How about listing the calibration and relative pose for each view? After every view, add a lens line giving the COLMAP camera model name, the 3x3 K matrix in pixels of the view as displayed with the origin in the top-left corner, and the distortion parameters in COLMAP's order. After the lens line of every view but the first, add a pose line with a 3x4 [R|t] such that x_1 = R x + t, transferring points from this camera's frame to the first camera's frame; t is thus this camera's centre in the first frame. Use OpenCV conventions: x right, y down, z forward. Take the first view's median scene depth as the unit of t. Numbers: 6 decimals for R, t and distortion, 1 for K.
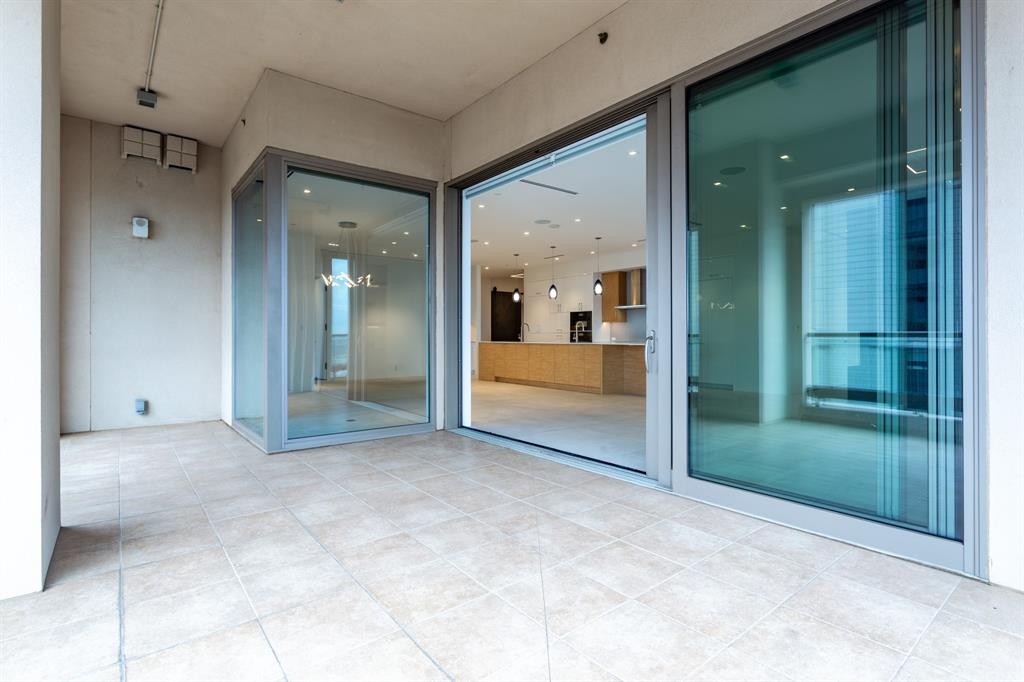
lens RADIAL K [[496.9, 0, 515.8], [0, 496.9, 337.0], [0, 0, 1]] dist [-0.019370, 0.000840]
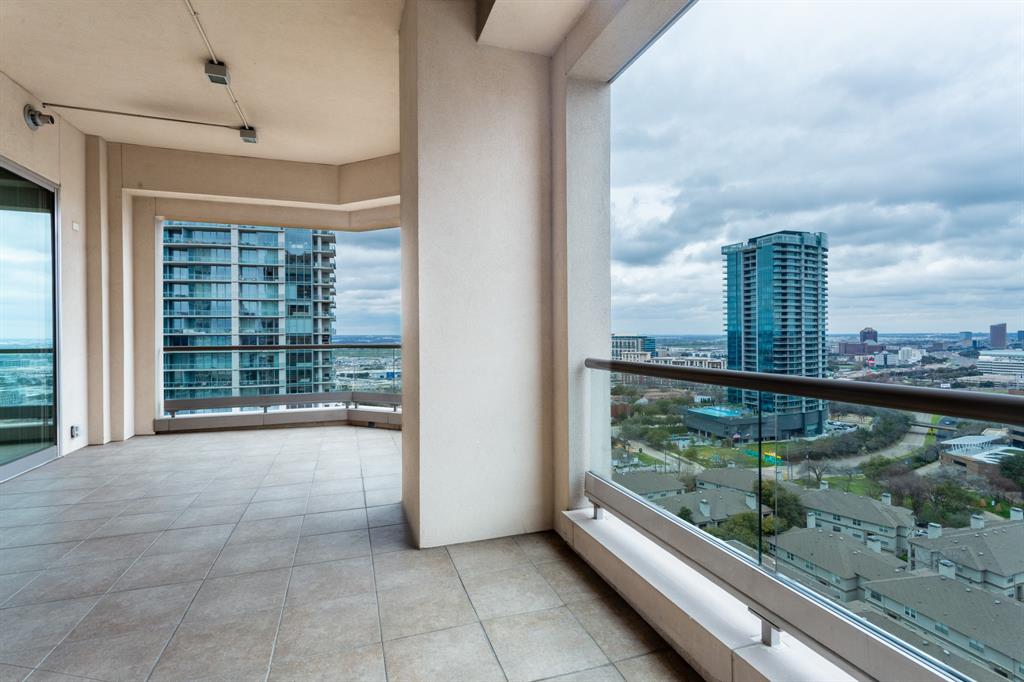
lens RADIAL K [[490.2, 0, 515.4], [0, 490.2, 334.4], [0, 0, 1]] dist [0.001781, 0.002499]
pose [[-0.940907, 0.006351, 0.338604, -0.462272], [0.006953, 0.999976, 0.000566, -0.020417], [-0.338592, 0.002887, -0.940929, 0.596895]]
